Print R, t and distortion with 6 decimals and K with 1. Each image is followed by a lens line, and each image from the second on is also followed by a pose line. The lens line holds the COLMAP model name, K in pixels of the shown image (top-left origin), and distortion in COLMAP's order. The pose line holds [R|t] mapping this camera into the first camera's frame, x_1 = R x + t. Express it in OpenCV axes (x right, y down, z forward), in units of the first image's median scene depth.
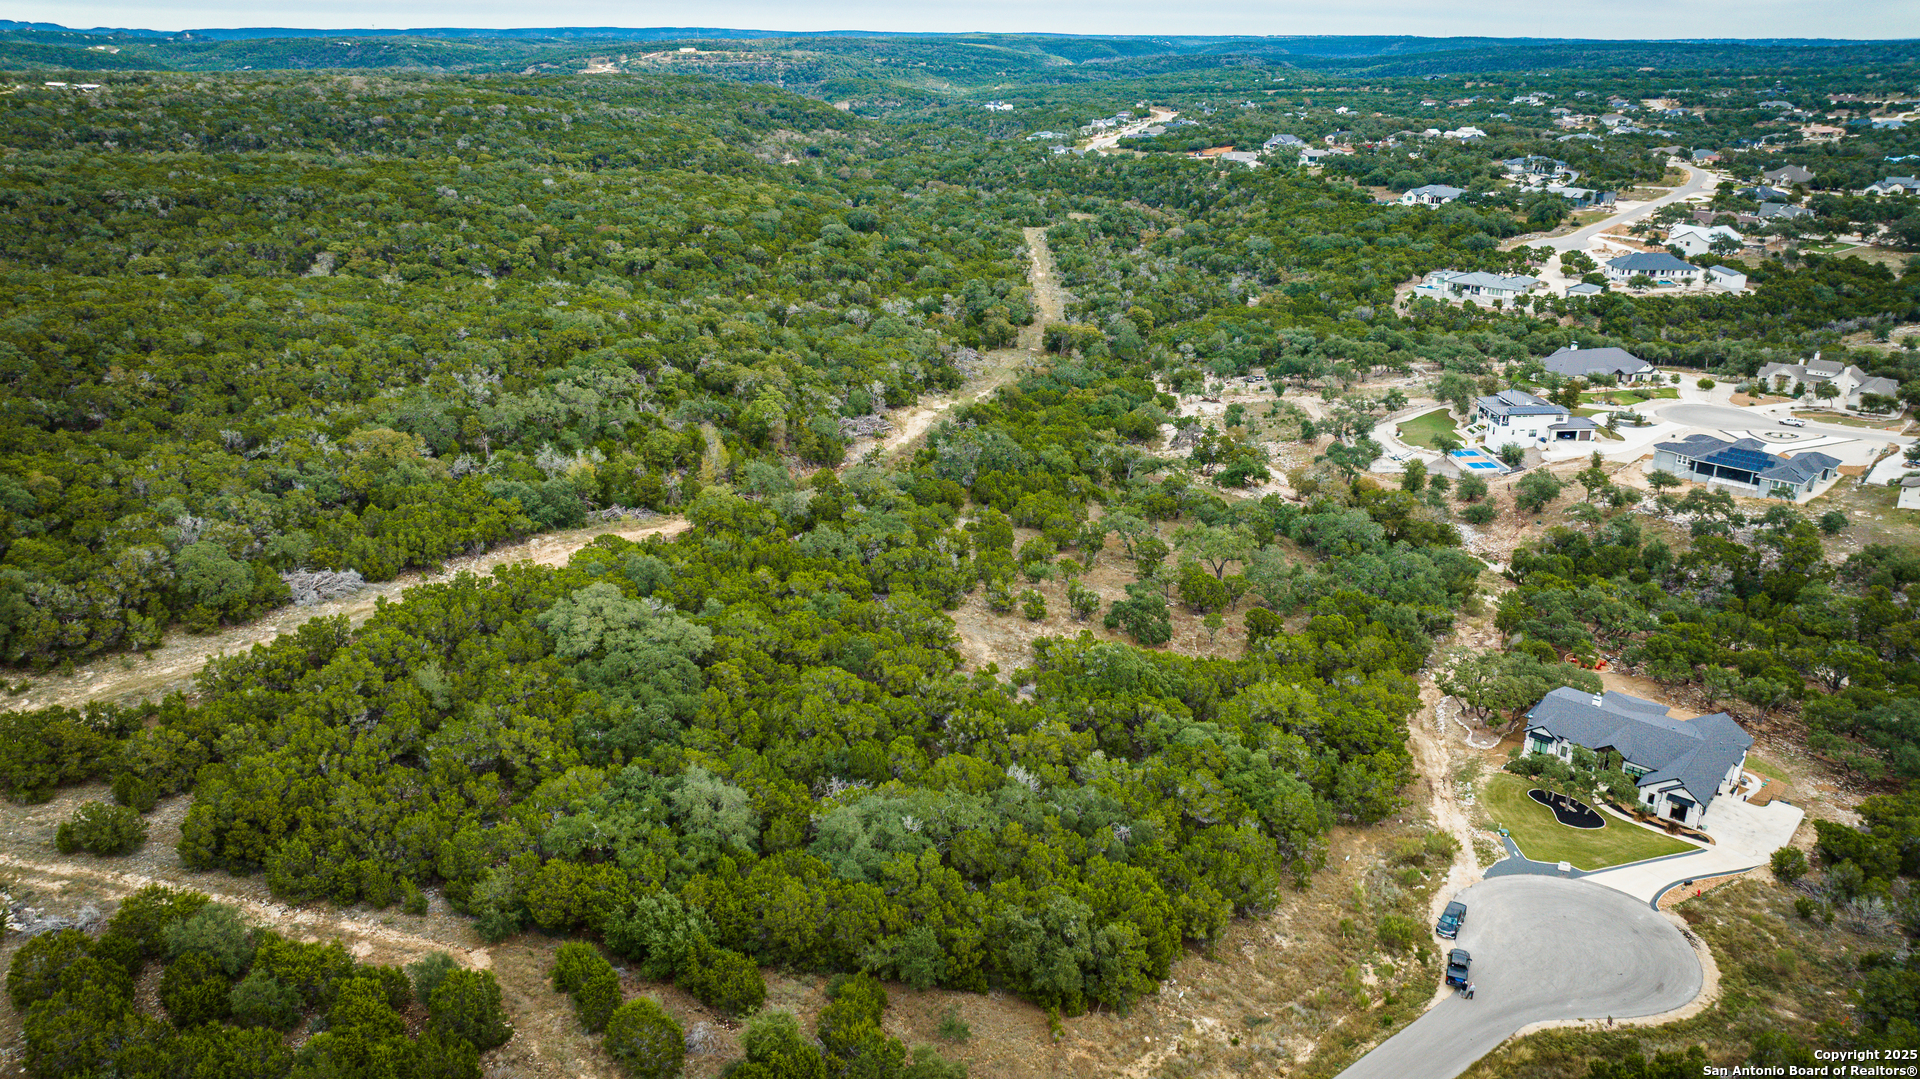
lens RADIAL K [[1370.4, 0, 960.1], [0, 1370.4, 543.1], [0, 0, 1]] dist [-0.033944, 0.030687]
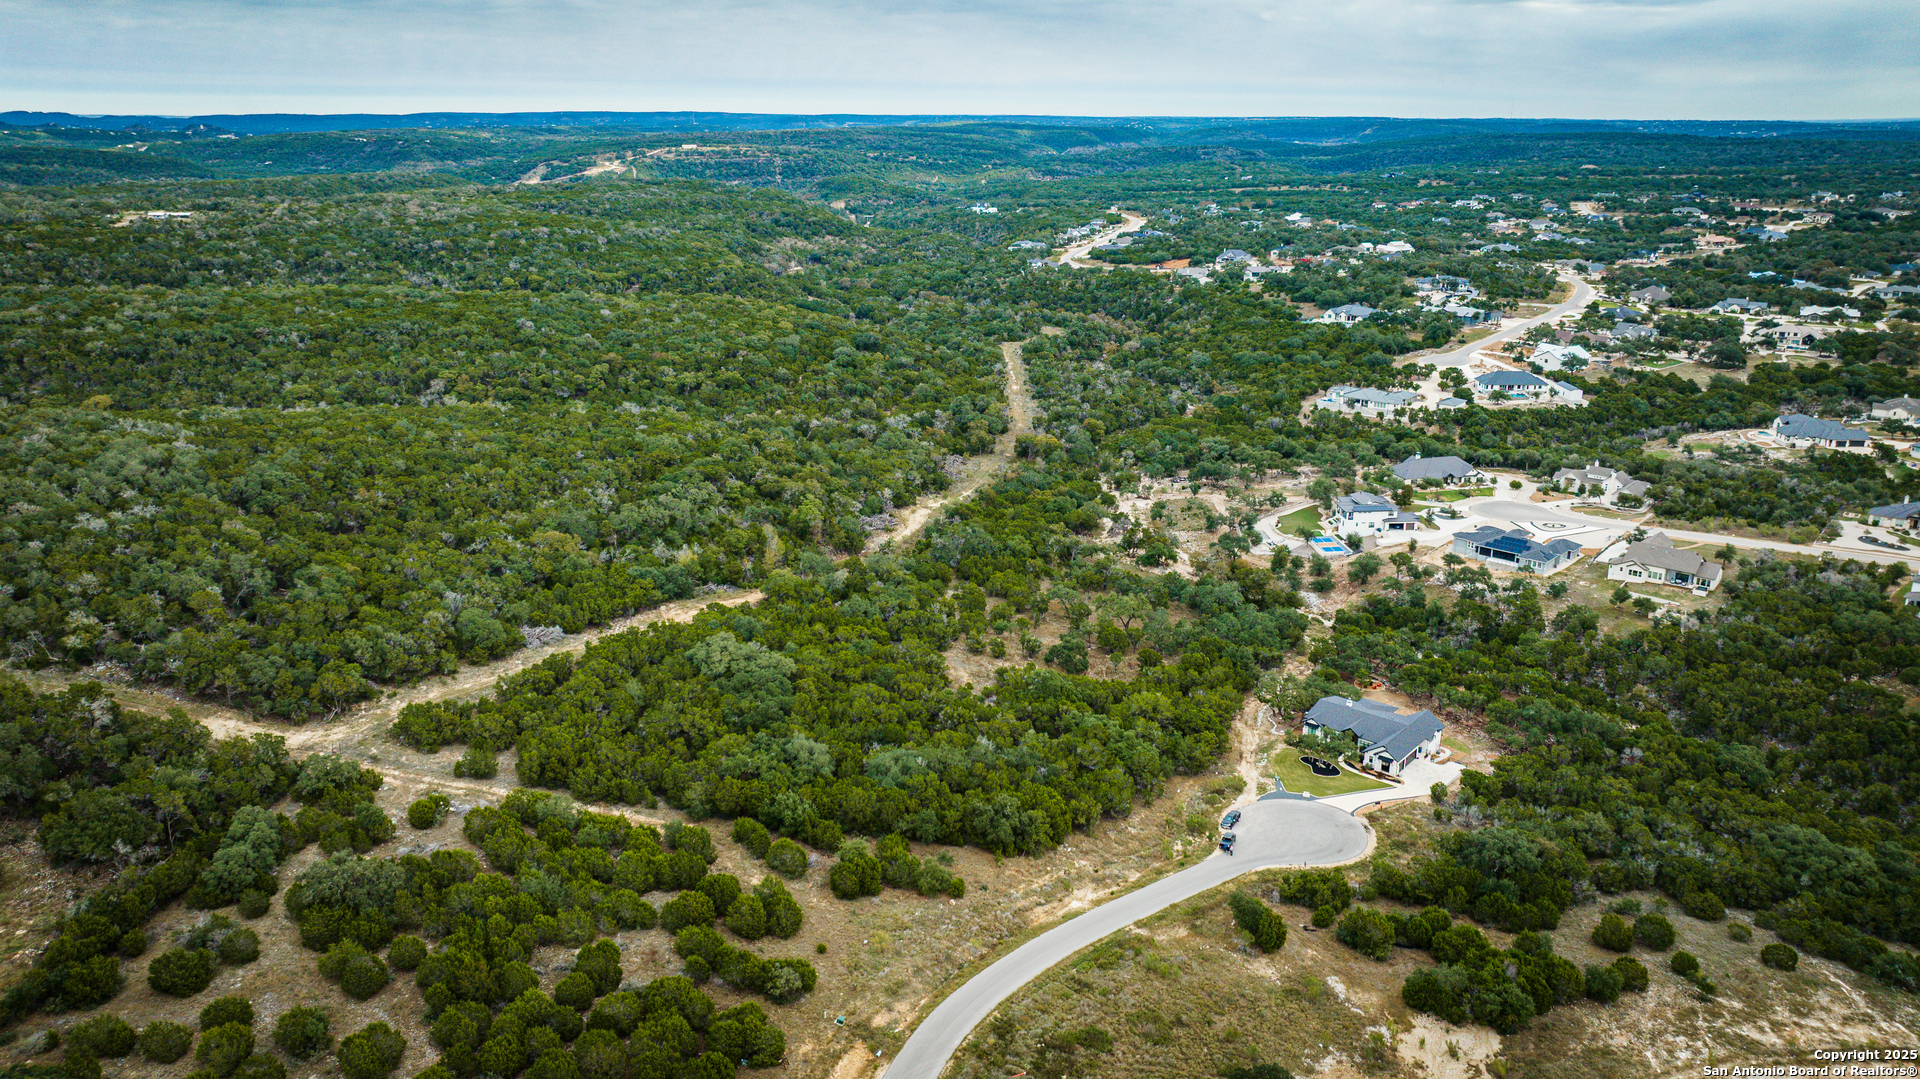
lens RADIAL K [[1370.4, 0, 954.2], [0, 1370.4, 558.0], [0, 0, 1]] dist [-0.033944, 0.030687]
pose [[0.999980, -0.005930, 0.002220, 0.003234], [0.006017, 0.999126, -0.041372, 0.008246], [-0.001973, 0.041385, 0.999141, -0.486380]]
